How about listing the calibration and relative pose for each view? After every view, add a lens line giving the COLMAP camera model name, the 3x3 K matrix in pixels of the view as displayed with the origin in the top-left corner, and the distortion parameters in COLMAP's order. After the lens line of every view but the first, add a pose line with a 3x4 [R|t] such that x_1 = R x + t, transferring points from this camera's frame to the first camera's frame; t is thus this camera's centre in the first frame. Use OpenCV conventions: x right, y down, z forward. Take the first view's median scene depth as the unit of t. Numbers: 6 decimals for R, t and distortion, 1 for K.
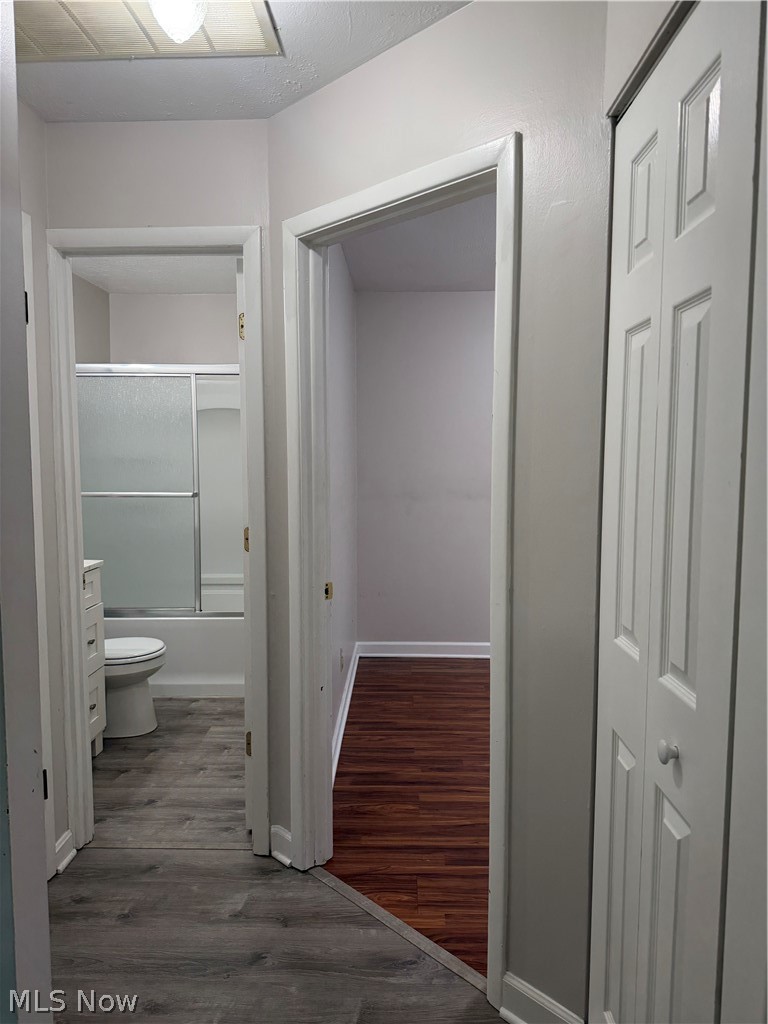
lens RADIAL K [[714.5, 0, 384.5], [0, 714.5, 513.3], [0, 0, 1]] dist [-0.002845, -0.001622]
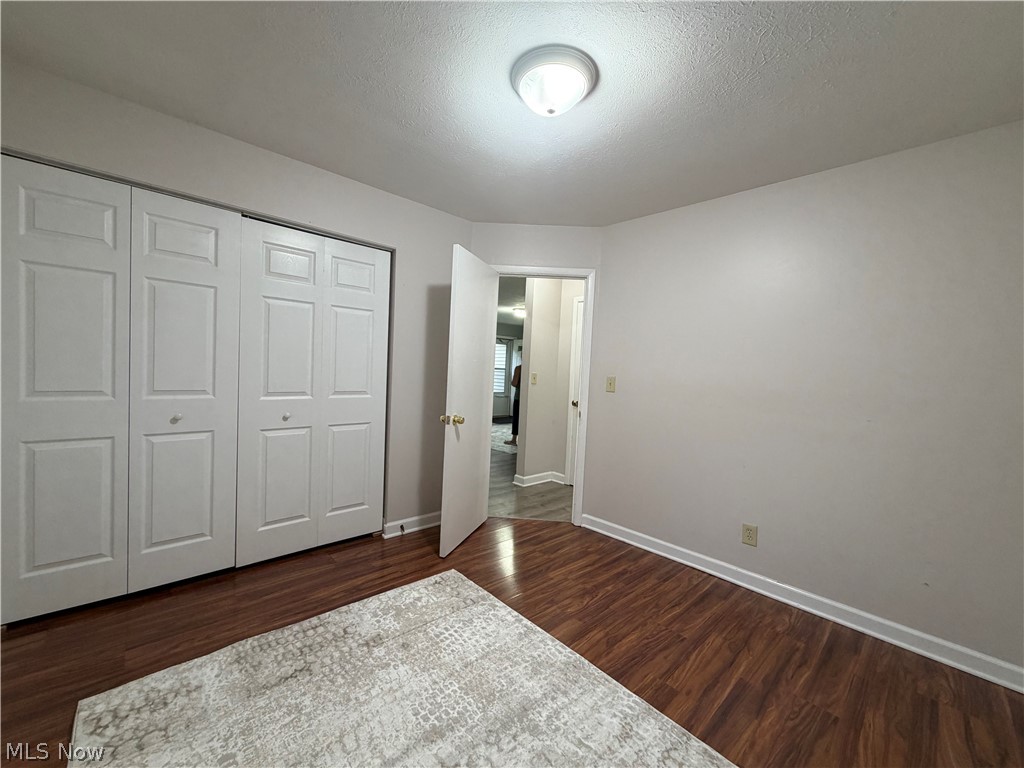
lens RADIAL K [[409.3, 0, 509.5], [0, 409.3, 384.6], [0, 0, 1]] dist [-0.001723, -0.000251]
pose [[-0.709270, -0.005956, -0.704912, 0.838640], [-0.108108, 0.989054, 0.100419, -0.083280], [0.696598, 0.147431, -0.702151, 1.378574]]
